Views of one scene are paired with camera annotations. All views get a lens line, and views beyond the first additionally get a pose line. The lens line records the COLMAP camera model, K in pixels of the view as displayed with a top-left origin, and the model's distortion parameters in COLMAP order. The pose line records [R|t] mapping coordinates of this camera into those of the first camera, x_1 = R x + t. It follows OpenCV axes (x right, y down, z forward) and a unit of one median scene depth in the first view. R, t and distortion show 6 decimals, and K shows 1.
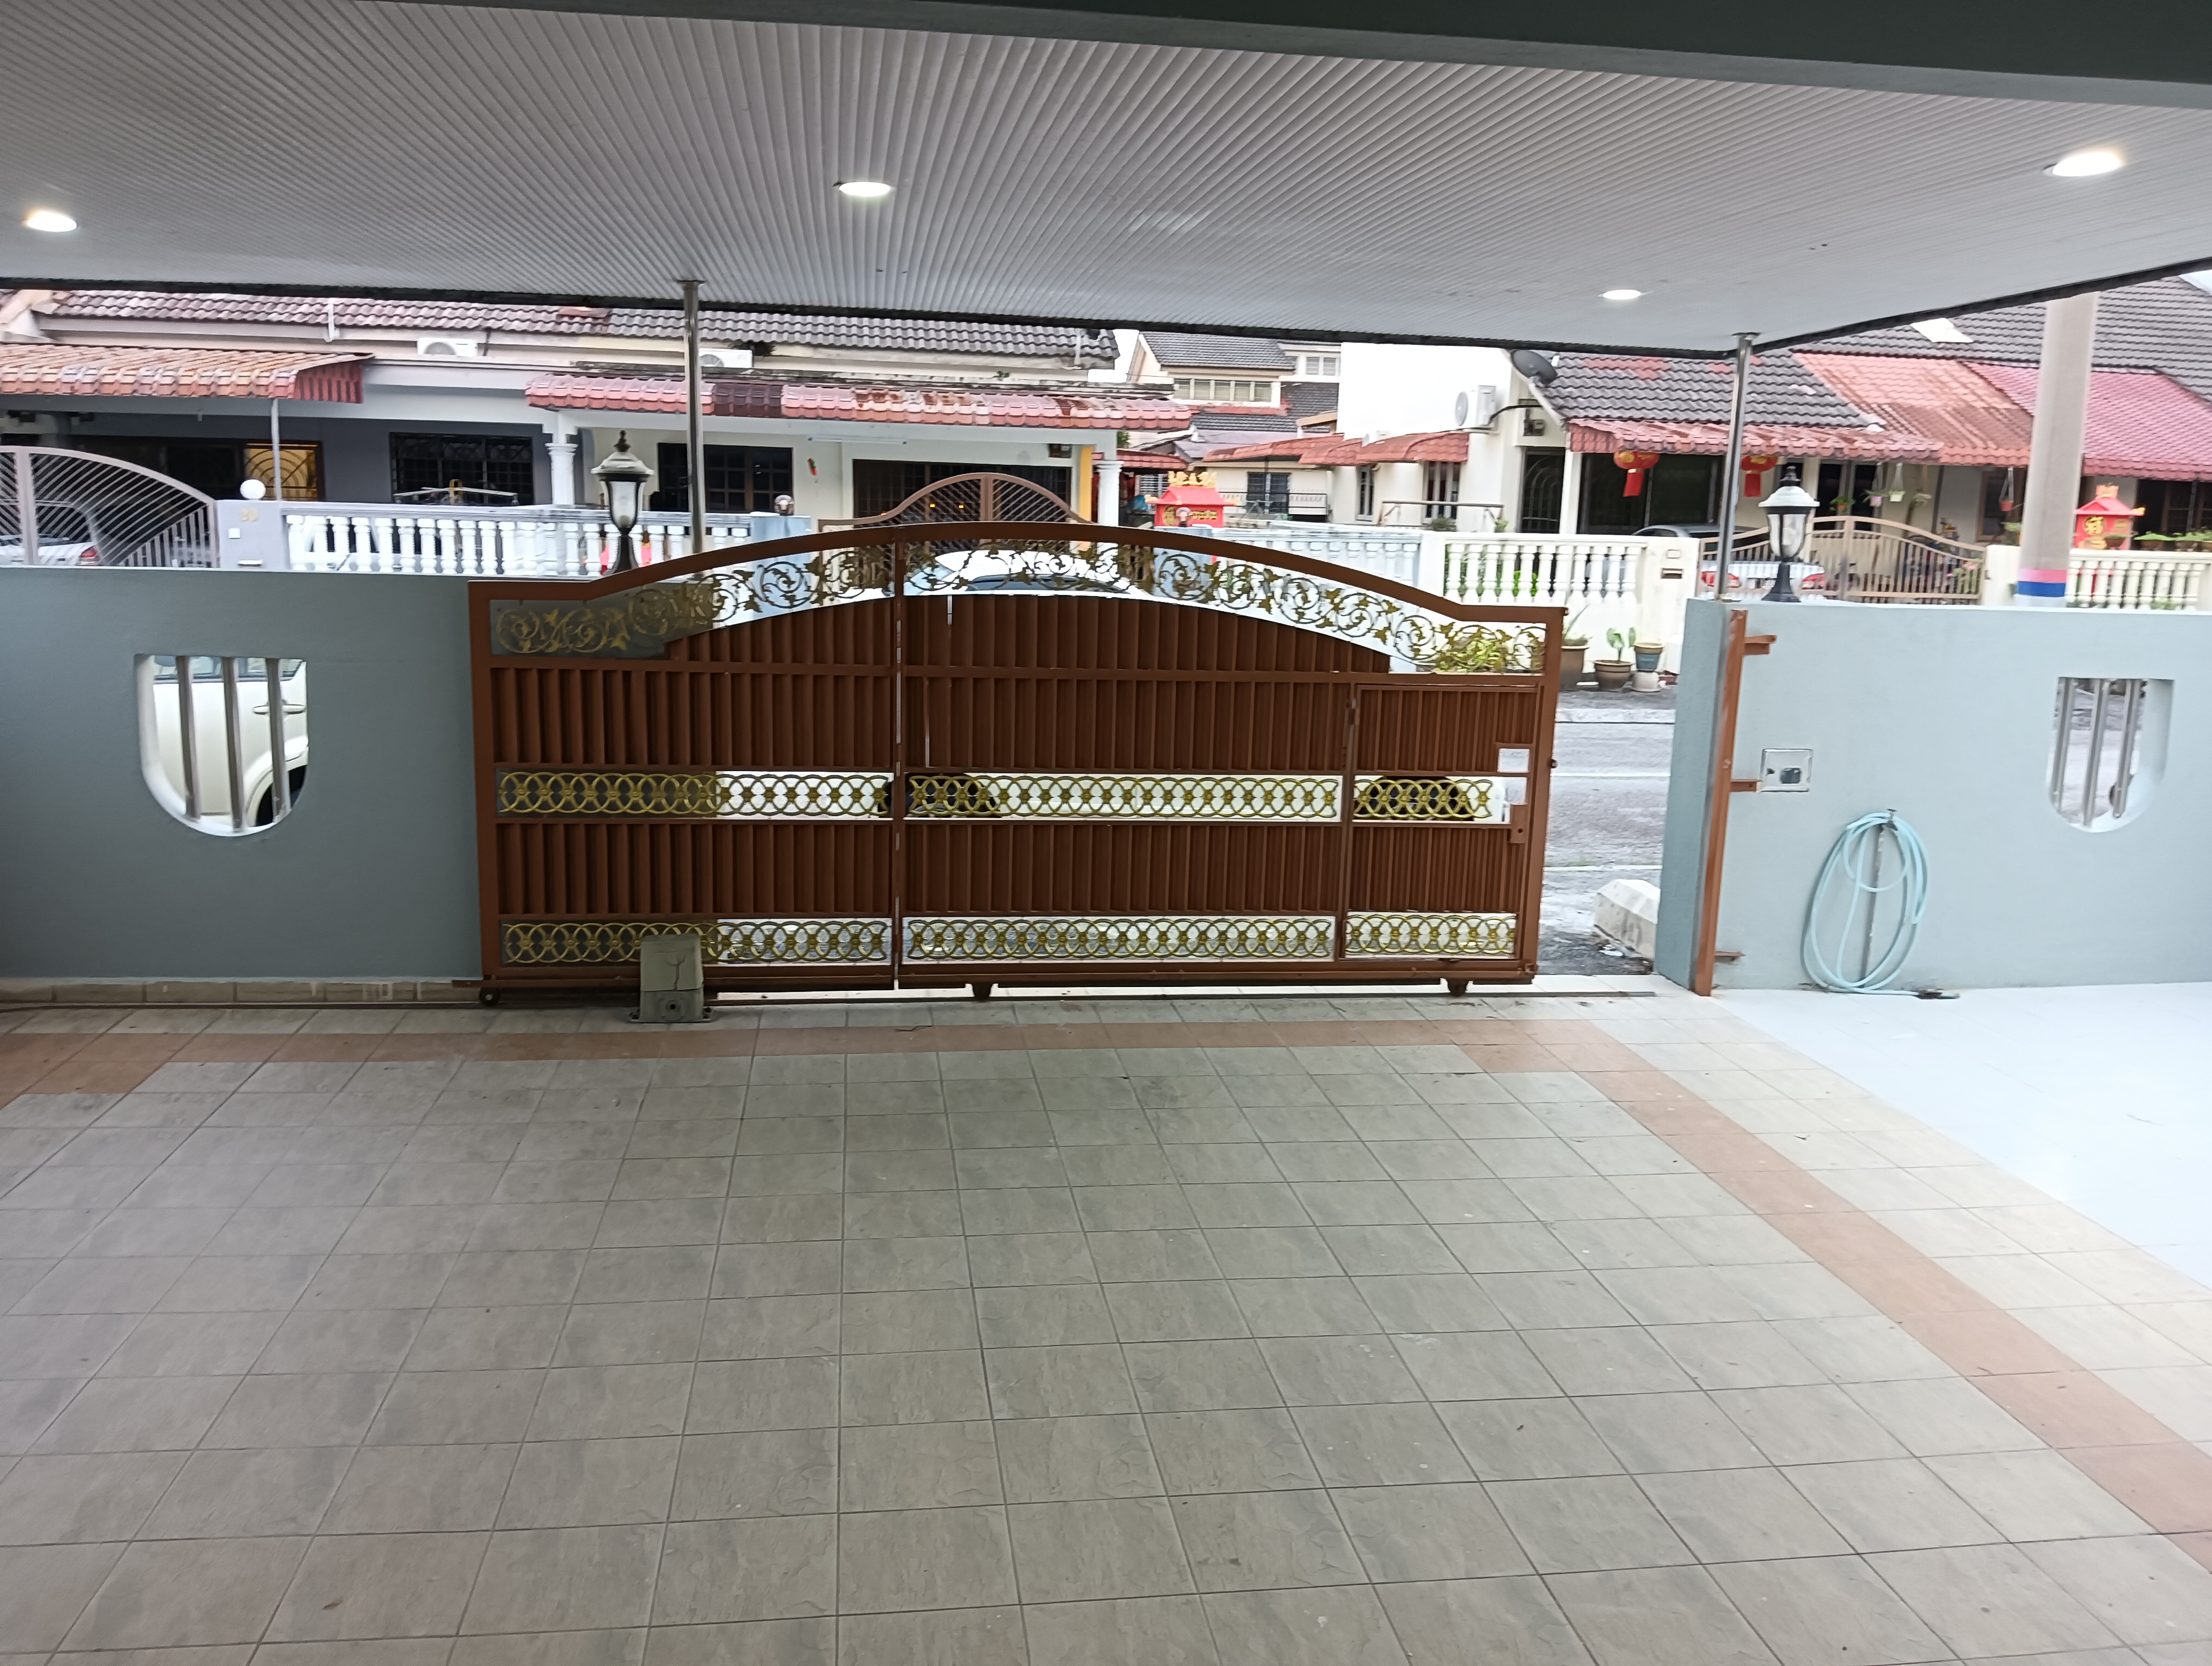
lens RADIAL K [[1734.6, 0, 1170.4], [0, 1734.6, 789.0], [0, 0, 1]] dist [0.052860, -0.075618]
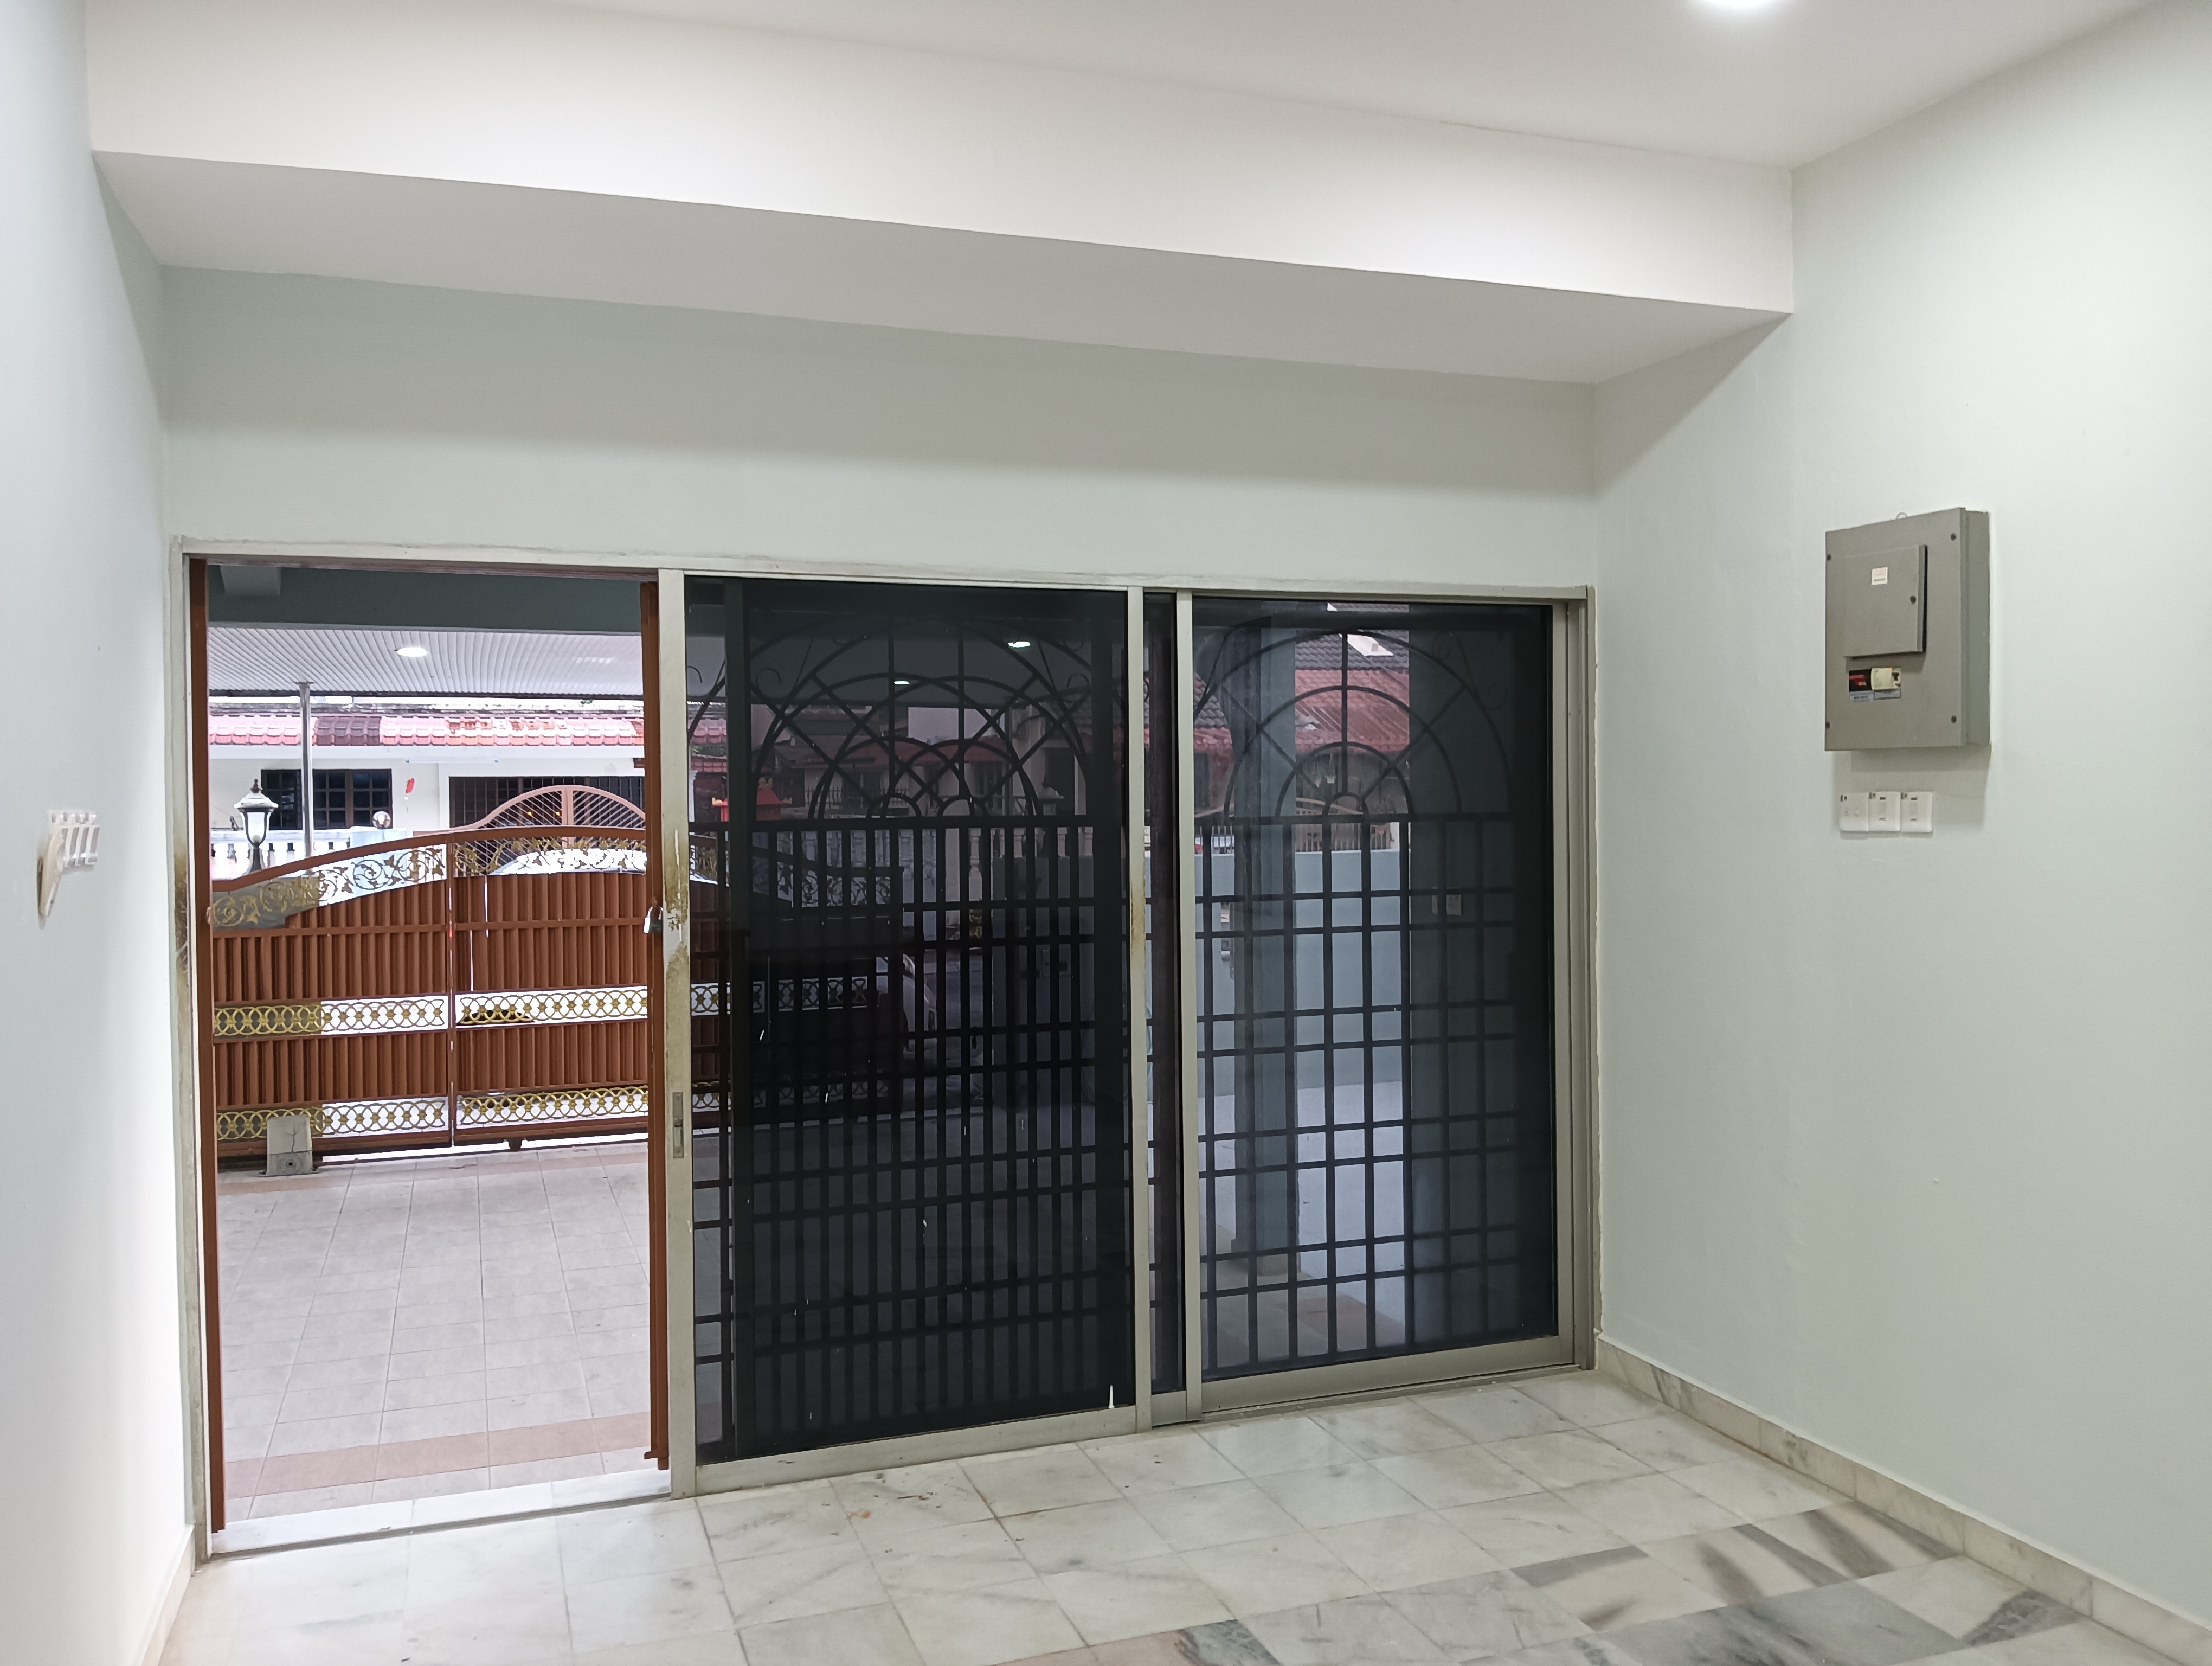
lens RADIAL K [[1734.6, 0, 1144.0], [0, 1734.6, 830.2], [0, 0, 1]] dist [0.052860, -0.075618]
pose [[0.981097, -0.040901, 0.189146, 0.151307], [0.067287, 0.988523, -0.135256, 0.093753], [-0.181443, 0.145426, 0.972589, -0.600120]]
